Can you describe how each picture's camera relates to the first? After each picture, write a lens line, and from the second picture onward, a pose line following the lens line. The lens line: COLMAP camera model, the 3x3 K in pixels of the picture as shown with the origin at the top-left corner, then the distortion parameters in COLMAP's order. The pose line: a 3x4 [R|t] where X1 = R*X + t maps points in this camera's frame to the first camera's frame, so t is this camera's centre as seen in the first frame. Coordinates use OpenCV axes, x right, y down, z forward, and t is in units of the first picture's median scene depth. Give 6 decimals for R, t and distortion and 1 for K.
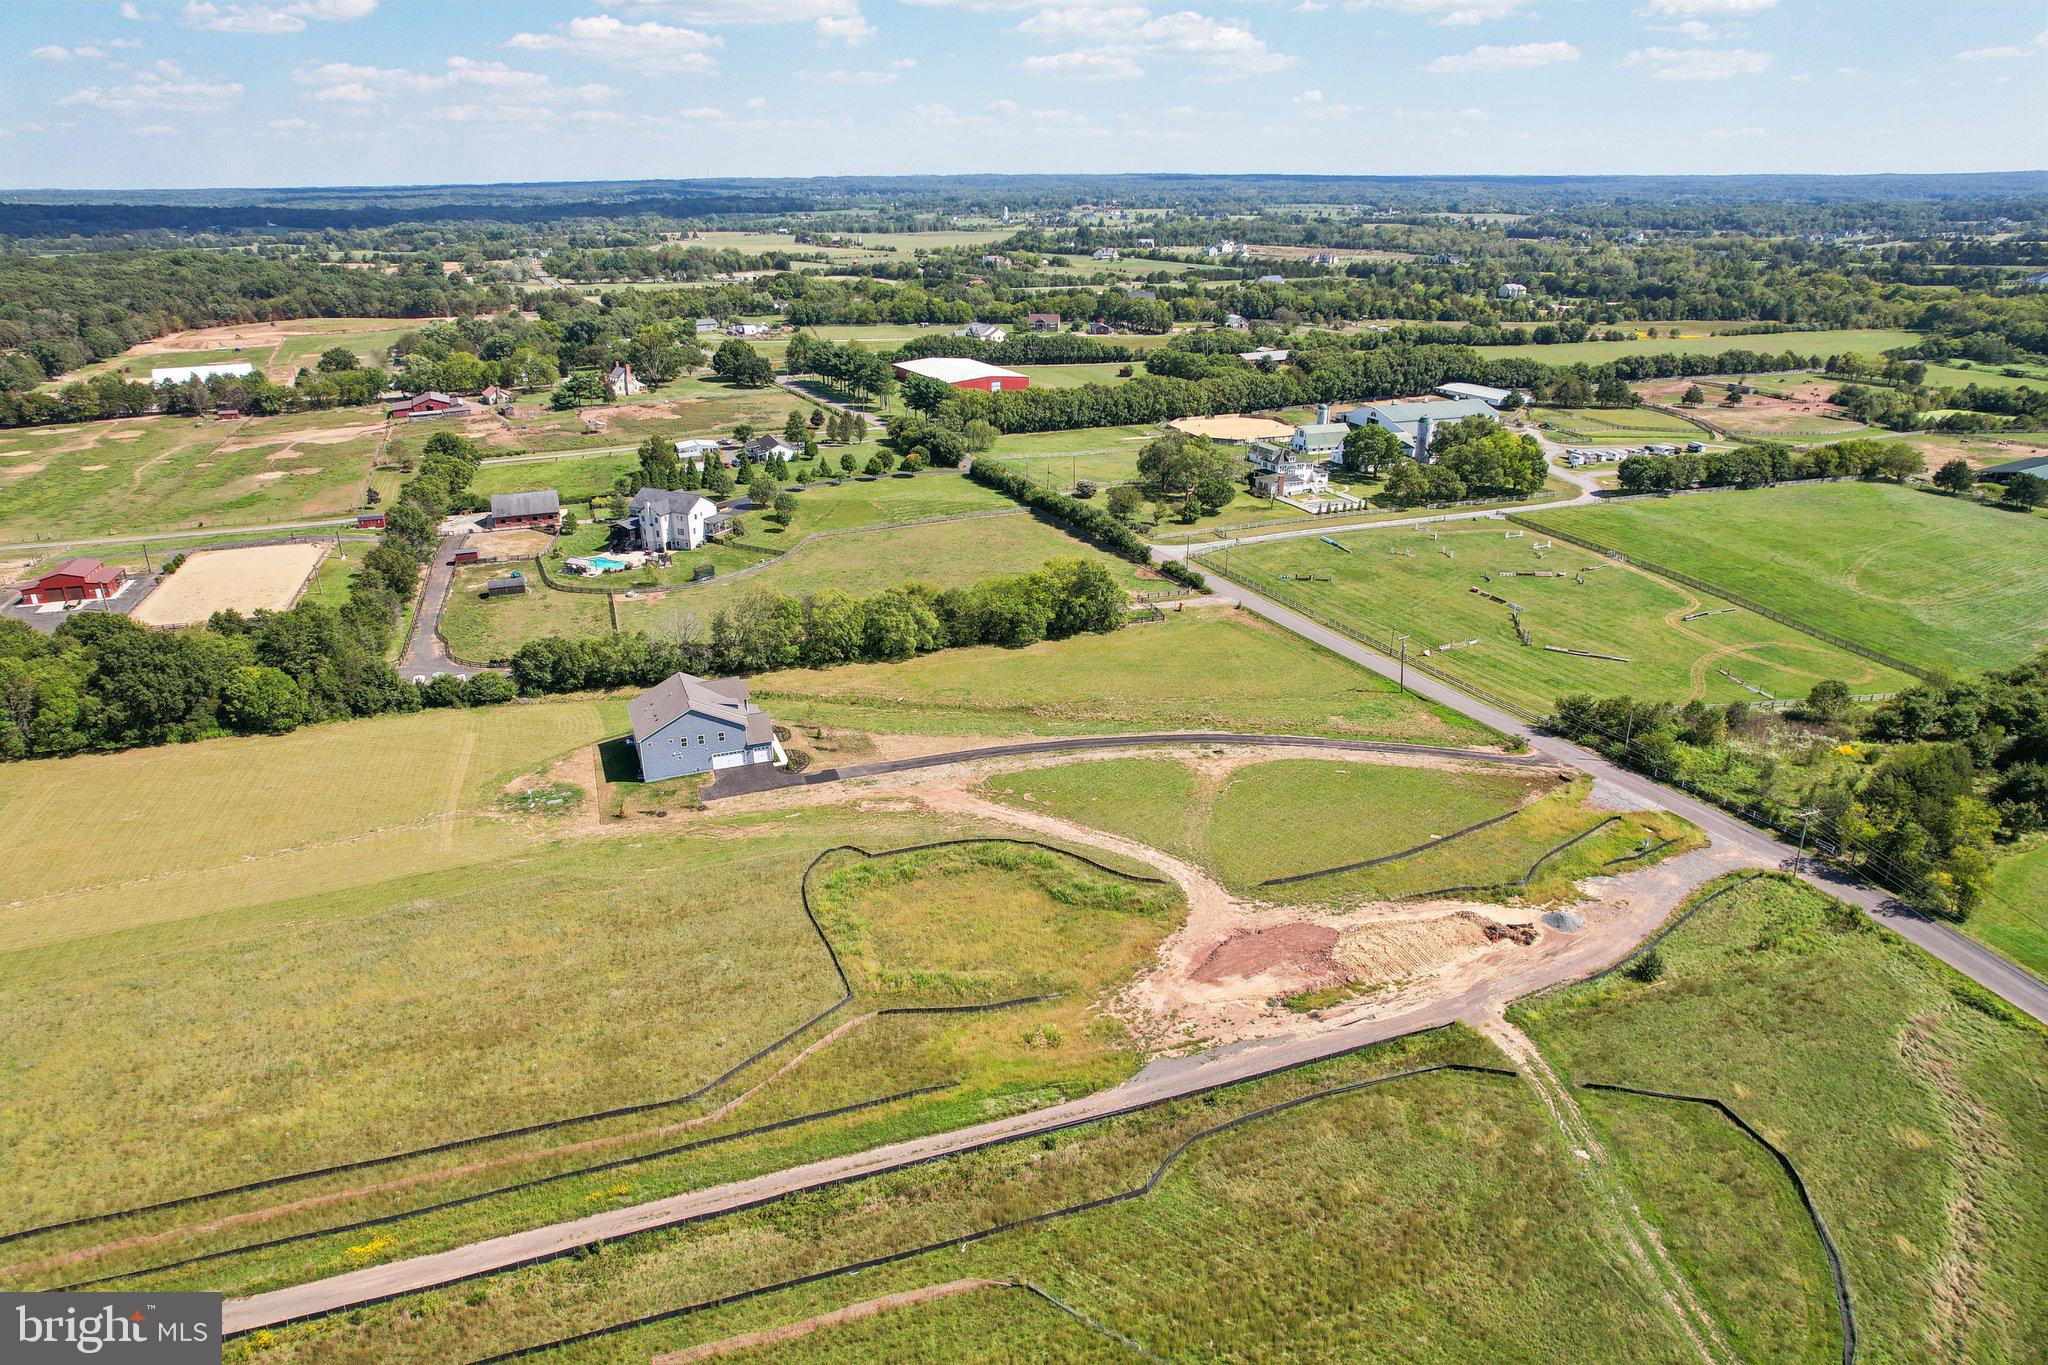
lens RADIAL K [[1296.7, 0, 1021.9], [0, 1296.7, 679.8], [0, 0, 1]] dist [-0.068382, 0.057818]
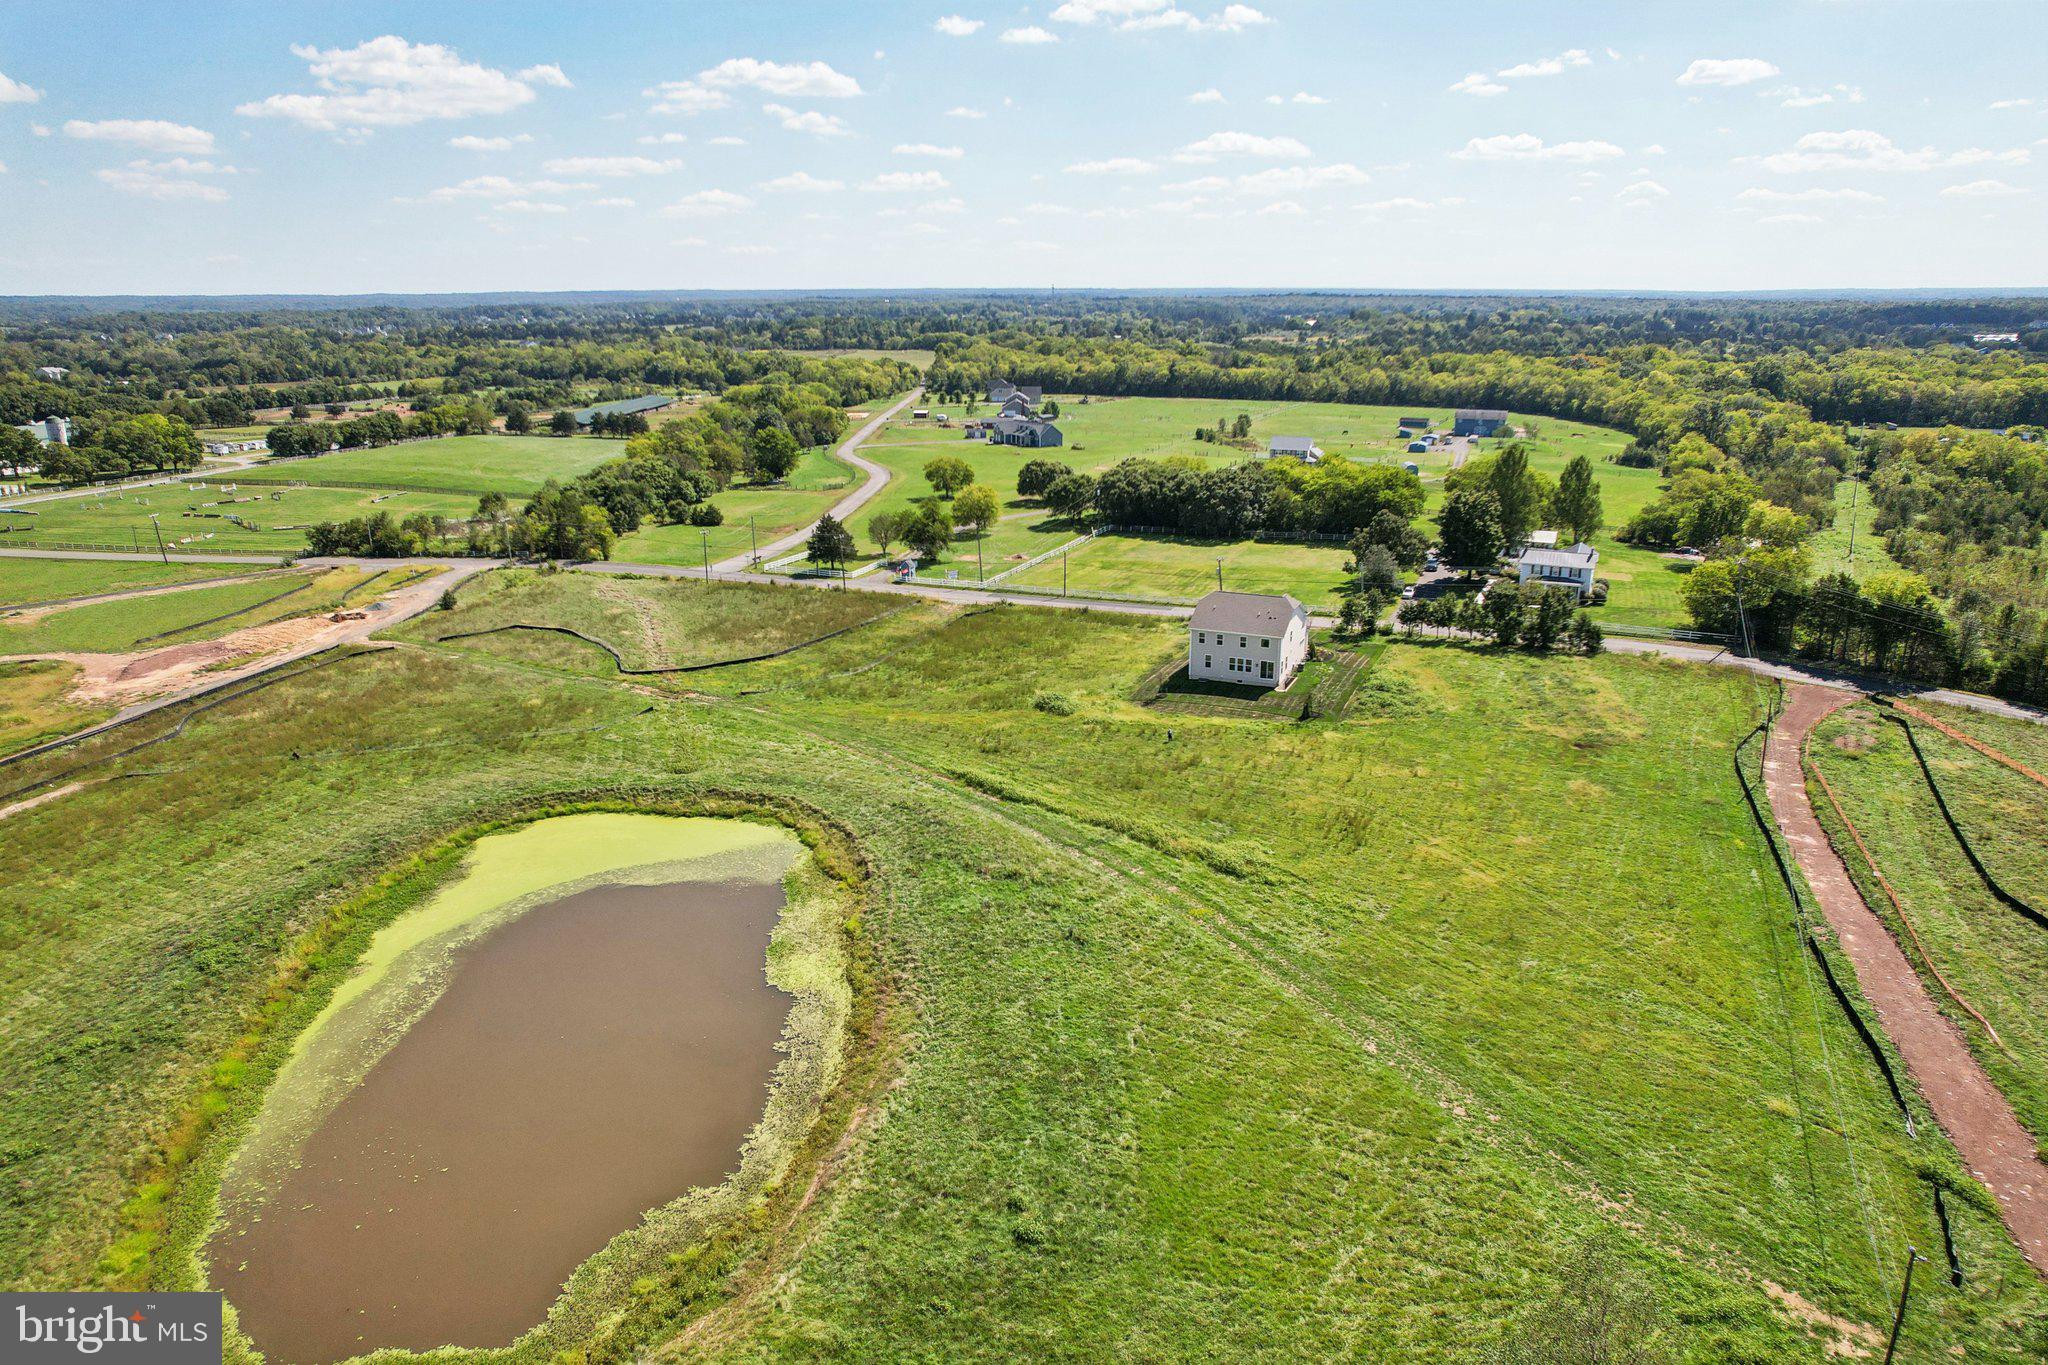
lens RADIAL K [[1306.5, 0, 1028.3], [0, 1306.5, 681.2], [0, 0, 1]] dist [-0.081077, 0.074181]
pose [[0.528896, -0.245371, 0.812442, -0.152140], [0.317074, 0.945103, 0.079023, 0.160310], [-0.787231, 0.215809, 0.577662, -0.146297]]
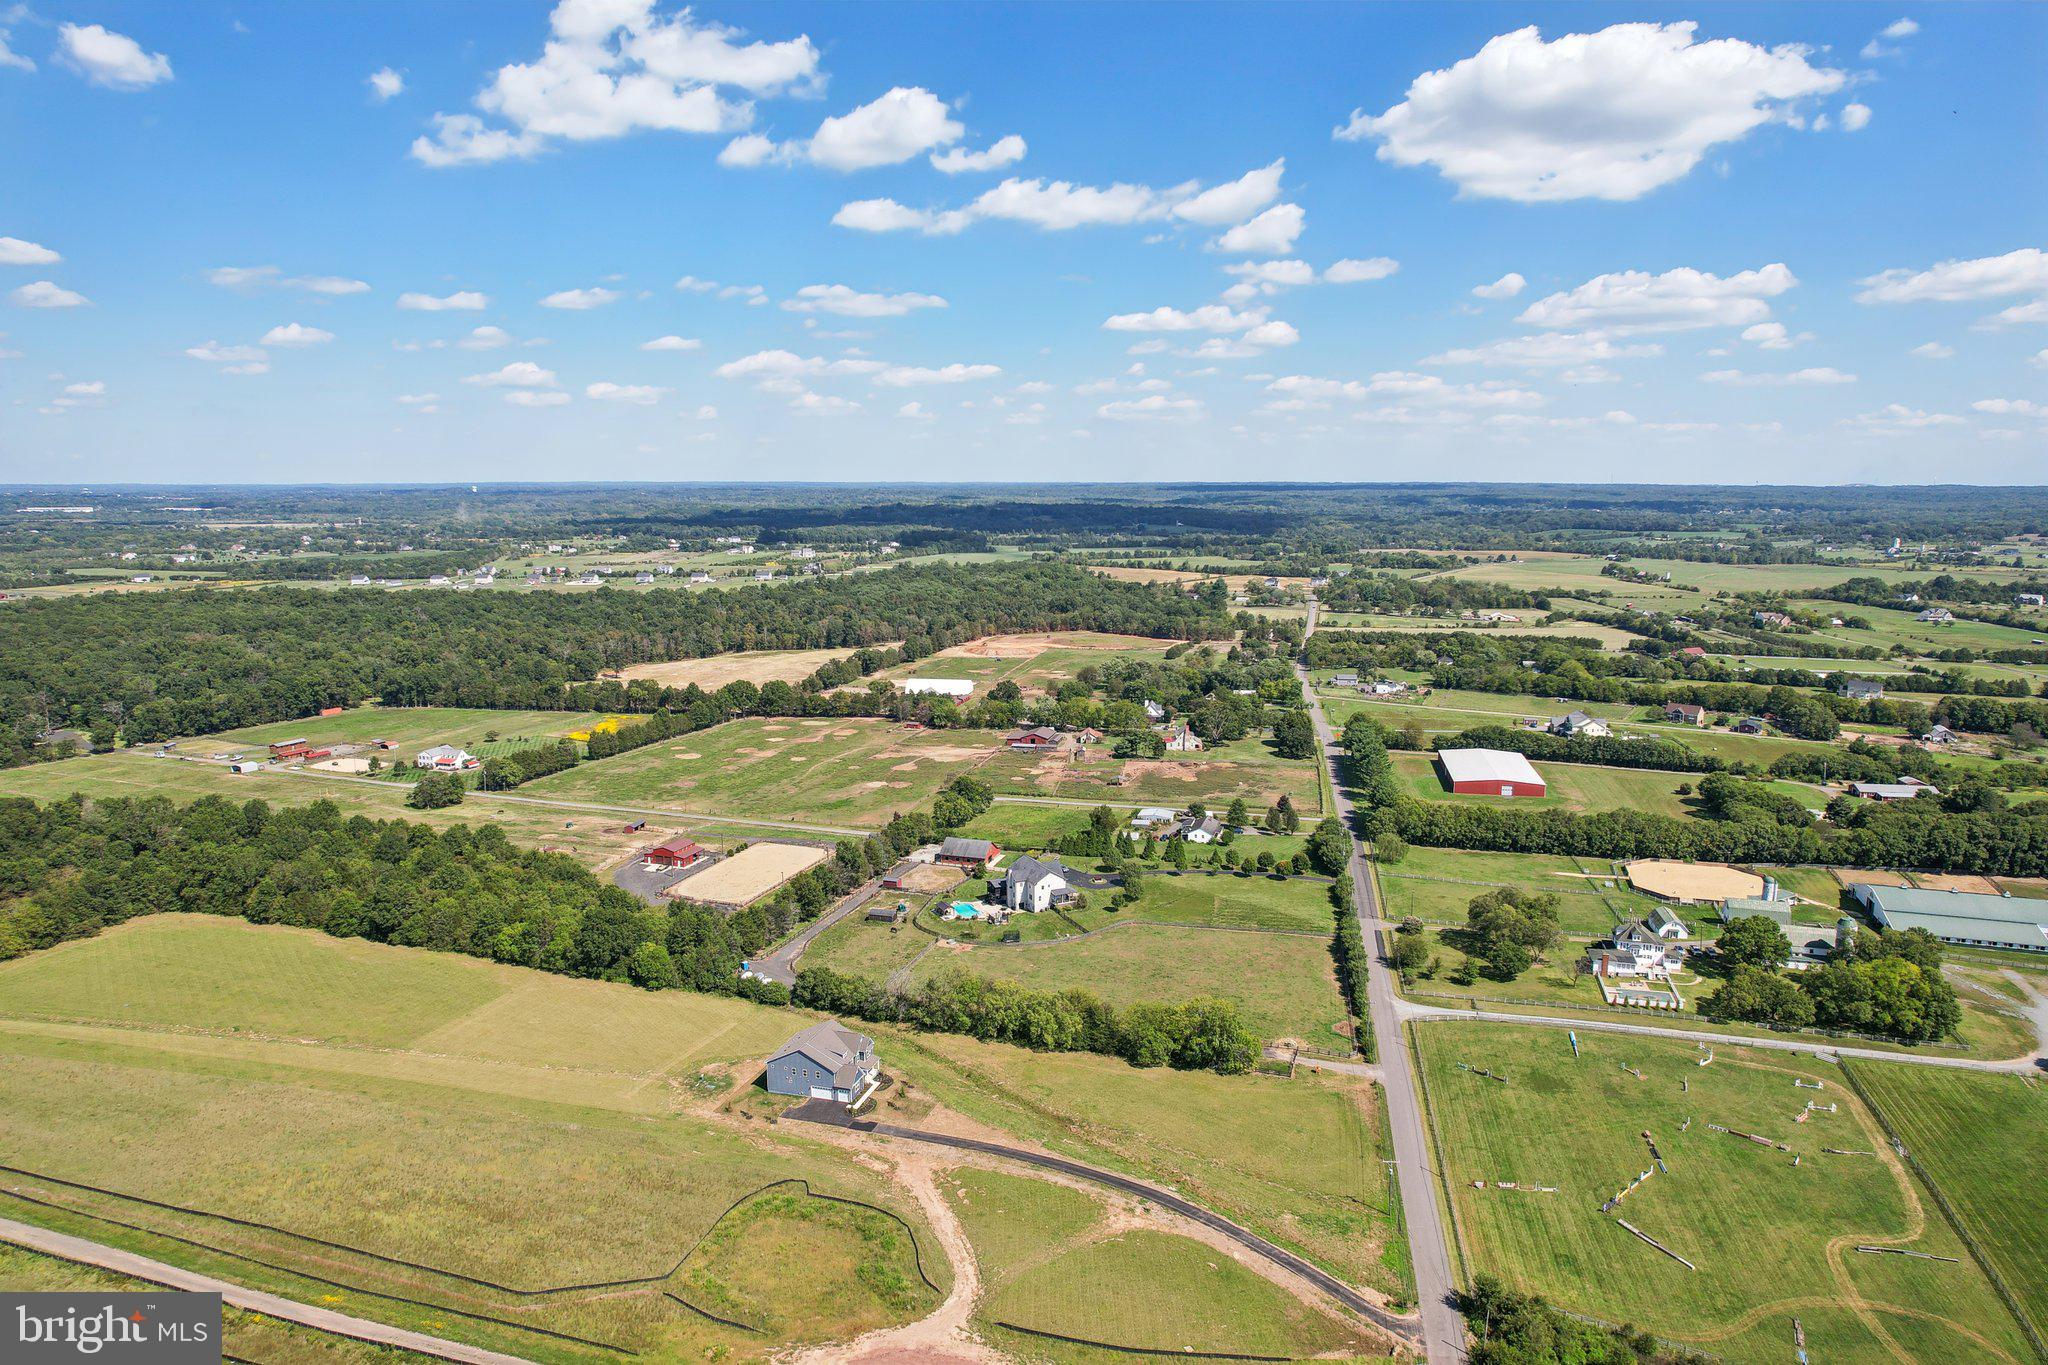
lens RADIAL K [[1296.7, 0, 1021.9], [0, 1296.7, 679.8], [0, 0, 1]] dist [-0.068382, 0.057818]
pose [[0.793272, 0.097914, -0.600943, 0.384733], [-0.226292, 0.963698, -0.141696, -0.115076], [0.565254, 0.248392, 0.786632, -0.035960]]
